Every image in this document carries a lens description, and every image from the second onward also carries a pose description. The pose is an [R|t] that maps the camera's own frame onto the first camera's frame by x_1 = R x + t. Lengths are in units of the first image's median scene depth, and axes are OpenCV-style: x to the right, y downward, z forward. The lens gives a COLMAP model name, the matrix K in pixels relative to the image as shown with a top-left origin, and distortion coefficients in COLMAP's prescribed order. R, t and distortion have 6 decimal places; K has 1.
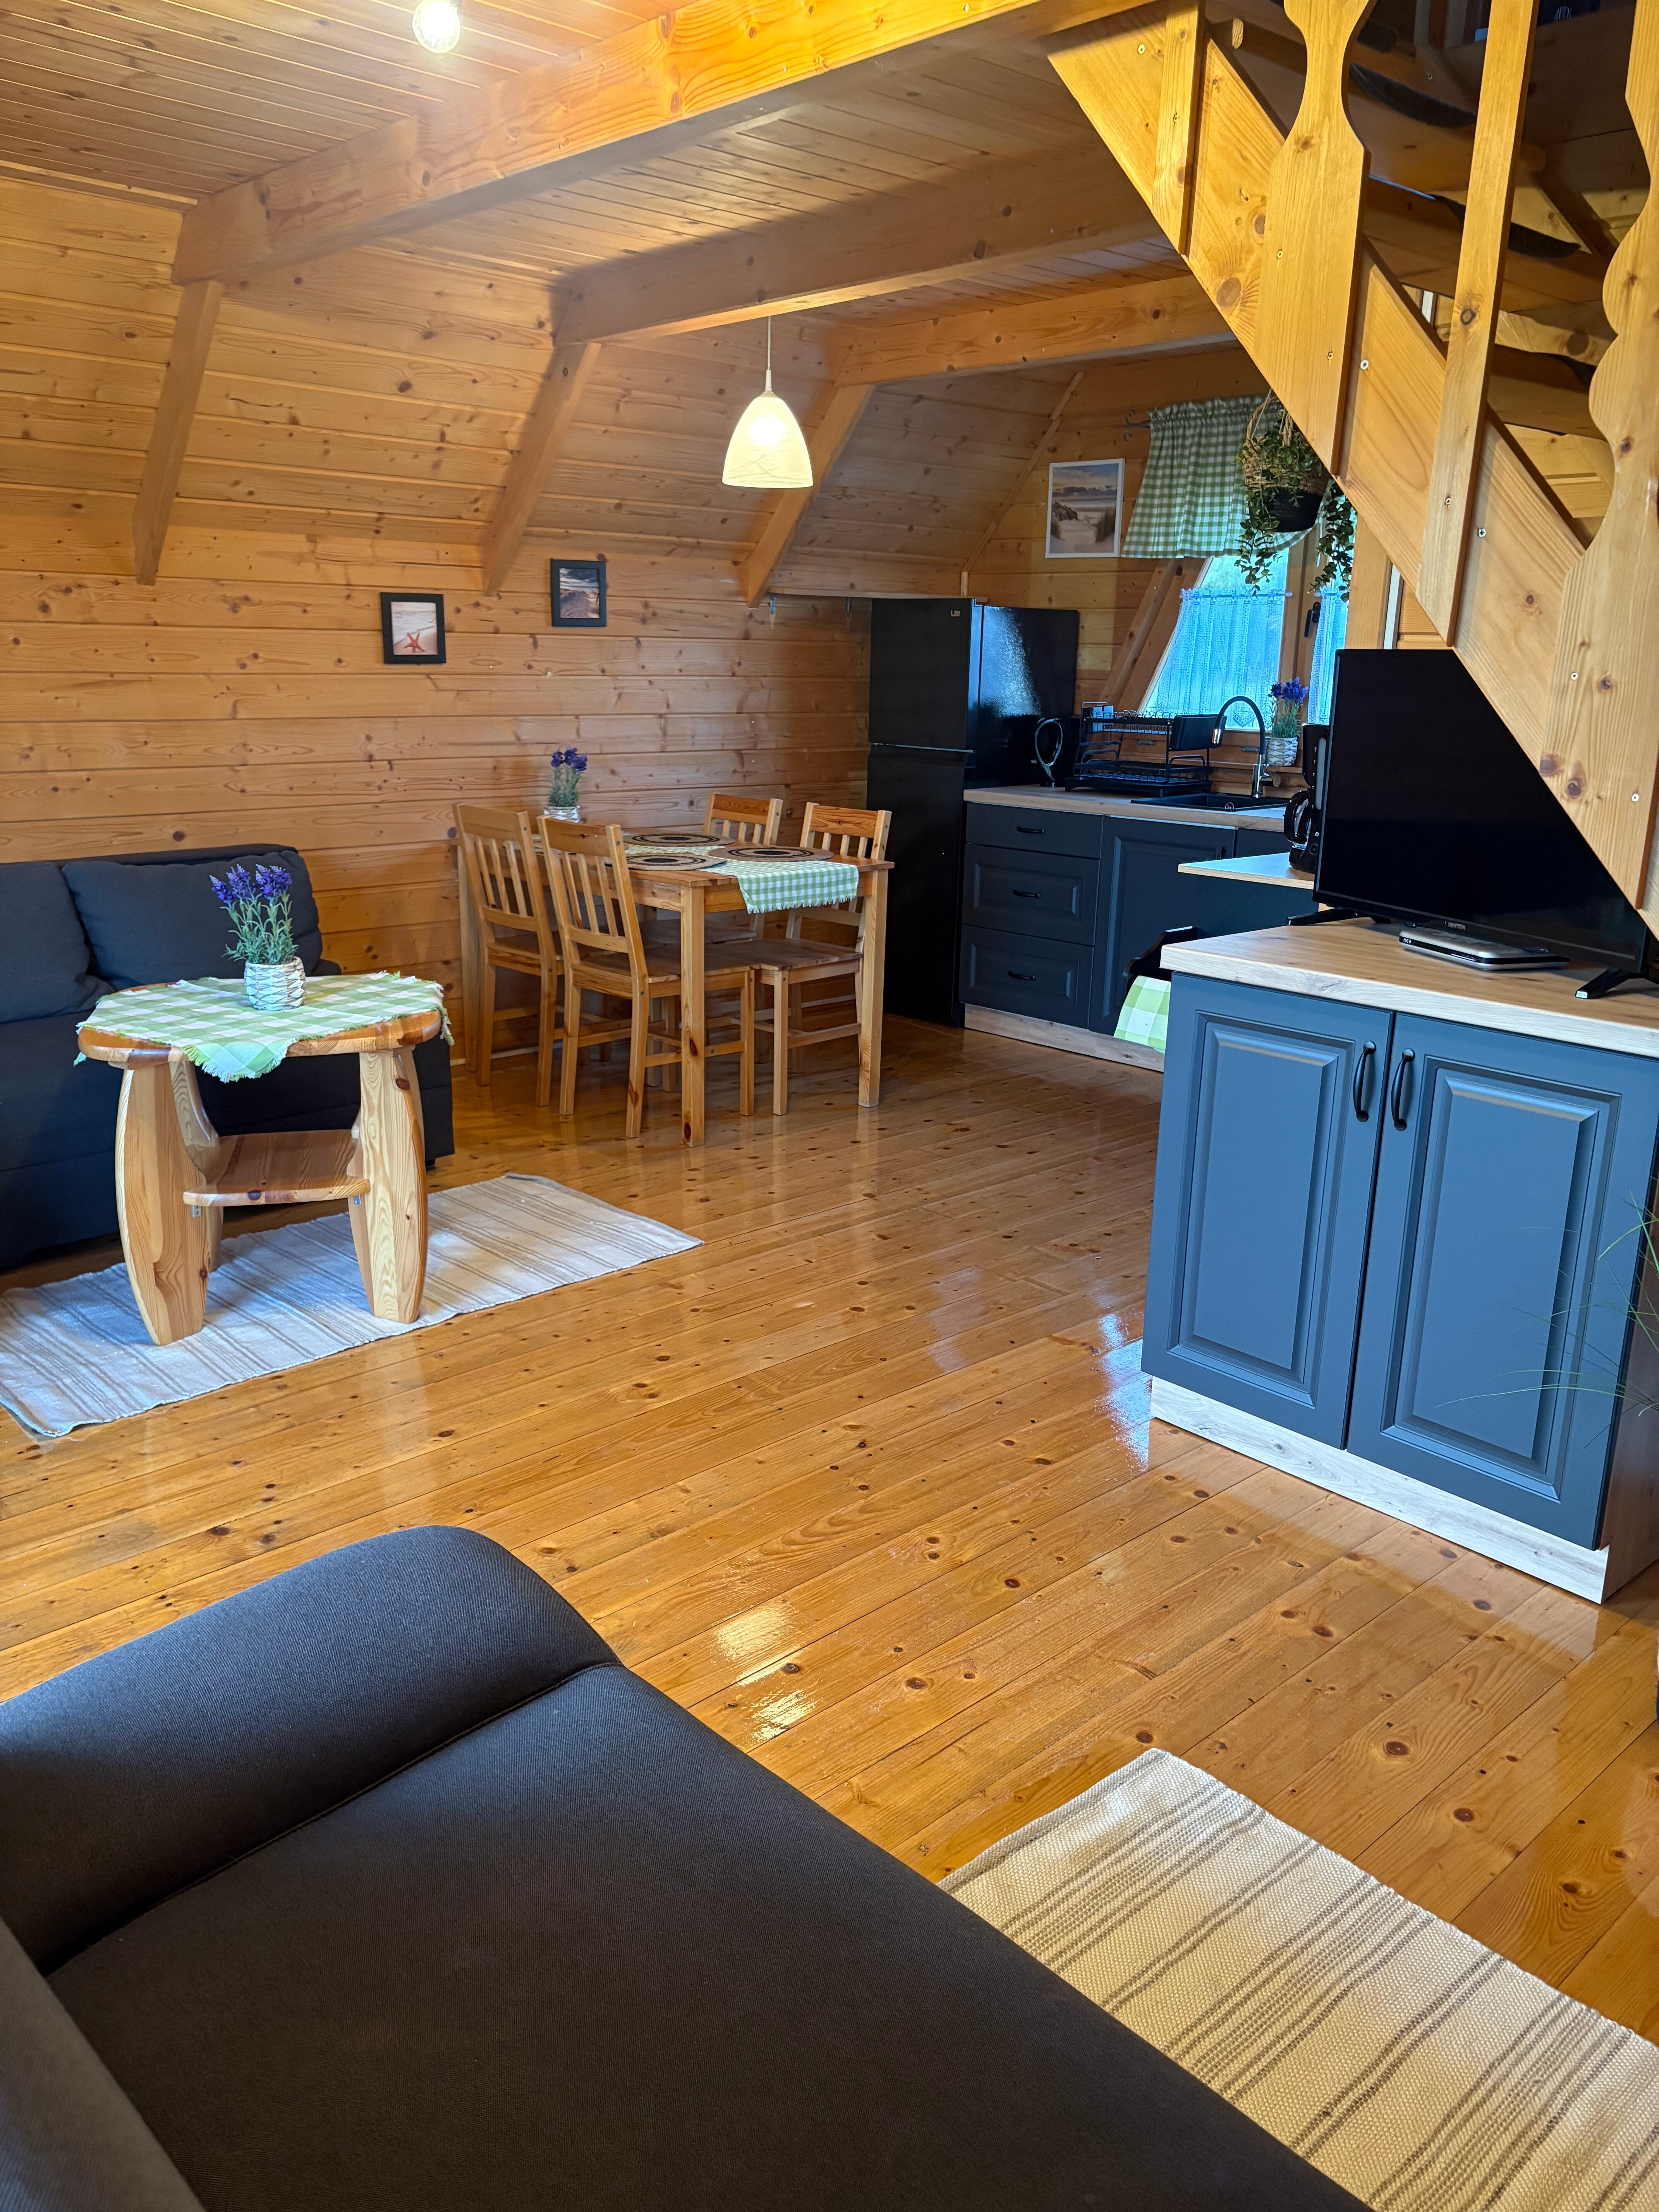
lens RADIAL K [[1673.6, 0, 824.6], [0, 1673.6, 1108.6], [0, 0, 1]] dist [0.042296, -0.043136]
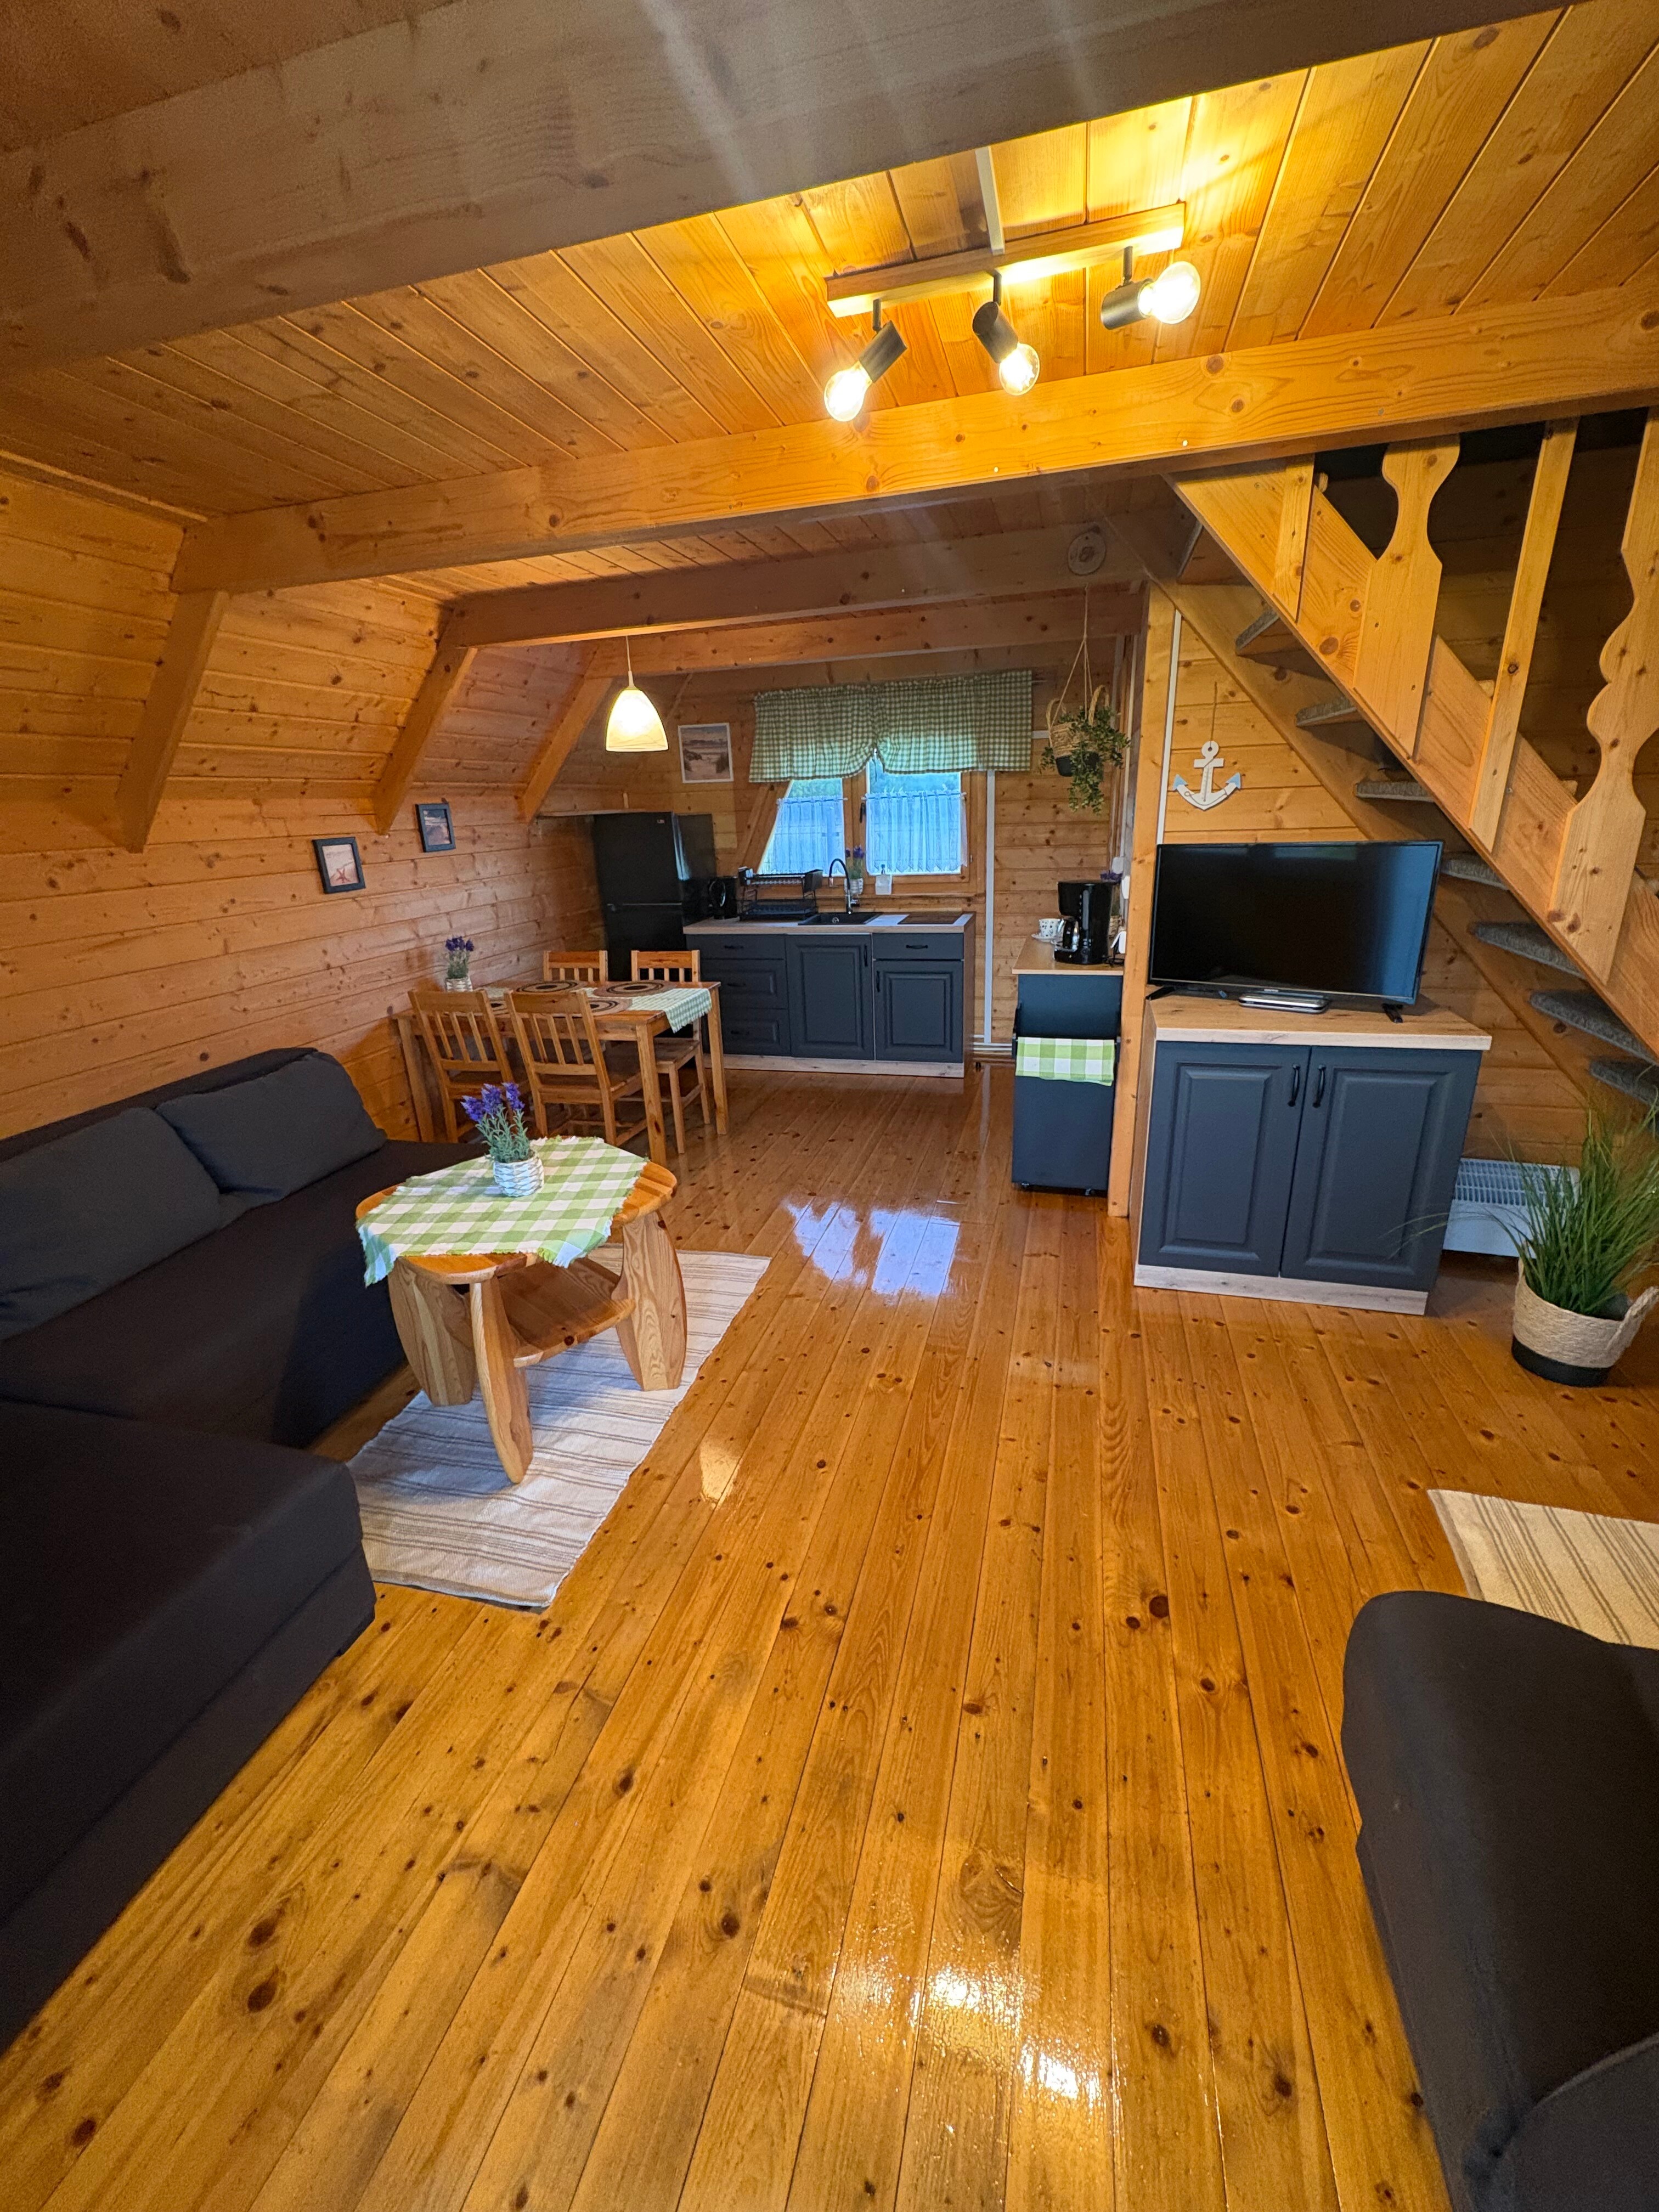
lens RADIAL K [[880.6, 0, 827.4], [0, 880.6, 1104.1], [0, 0, 1]] dist [-0.000078, -0.000130]
pose [[0.849511, -0.222185, 0.478503, -0.313449], [0.195757, 0.974995, 0.105185, -0.107386], [-0.489908, 0.004314, 0.871763, 0.226040]]
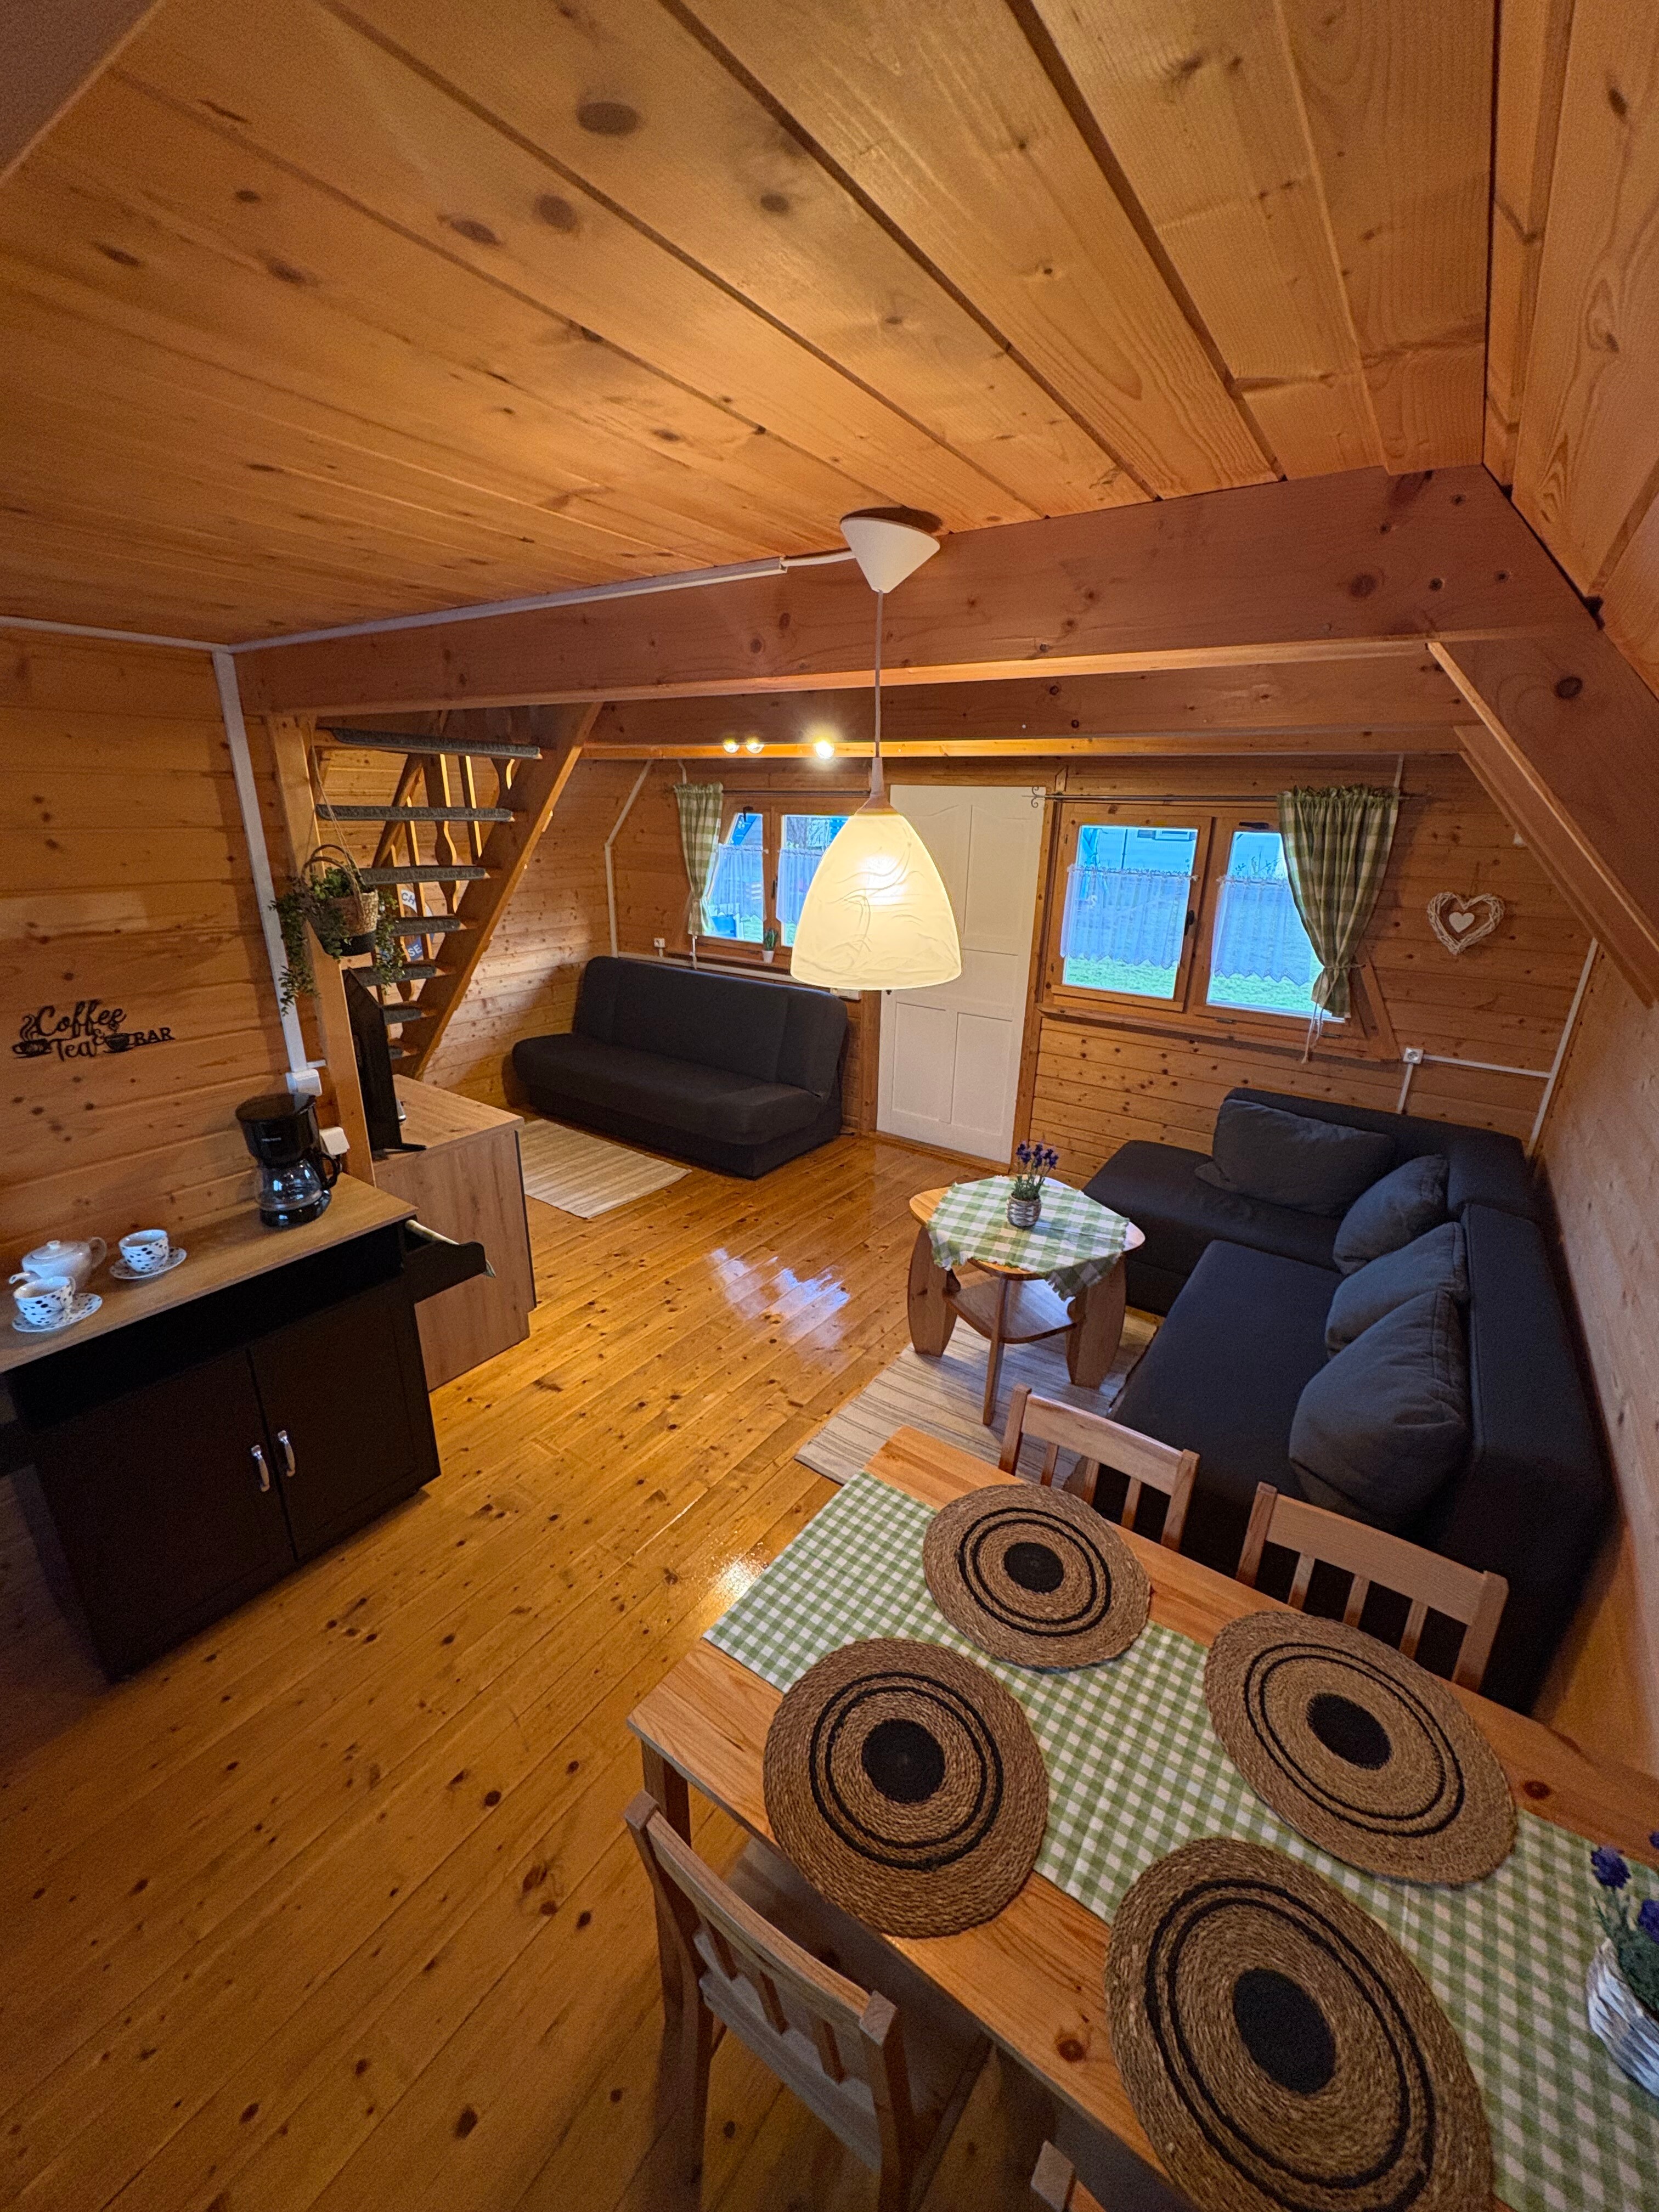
lens RADIAL K [[880.6, 0, 824.9], [0, 880.6, 1112.2], [0, 0, 1]] dist [-0.000078, -0.000130]
pose [[-0.976275, 0.028743, -0.214620, 0.044313], [-0.100096, 0.818995, 0.565002, -0.463714], [0.192013, 0.573080, -0.796687, 1.169631]]
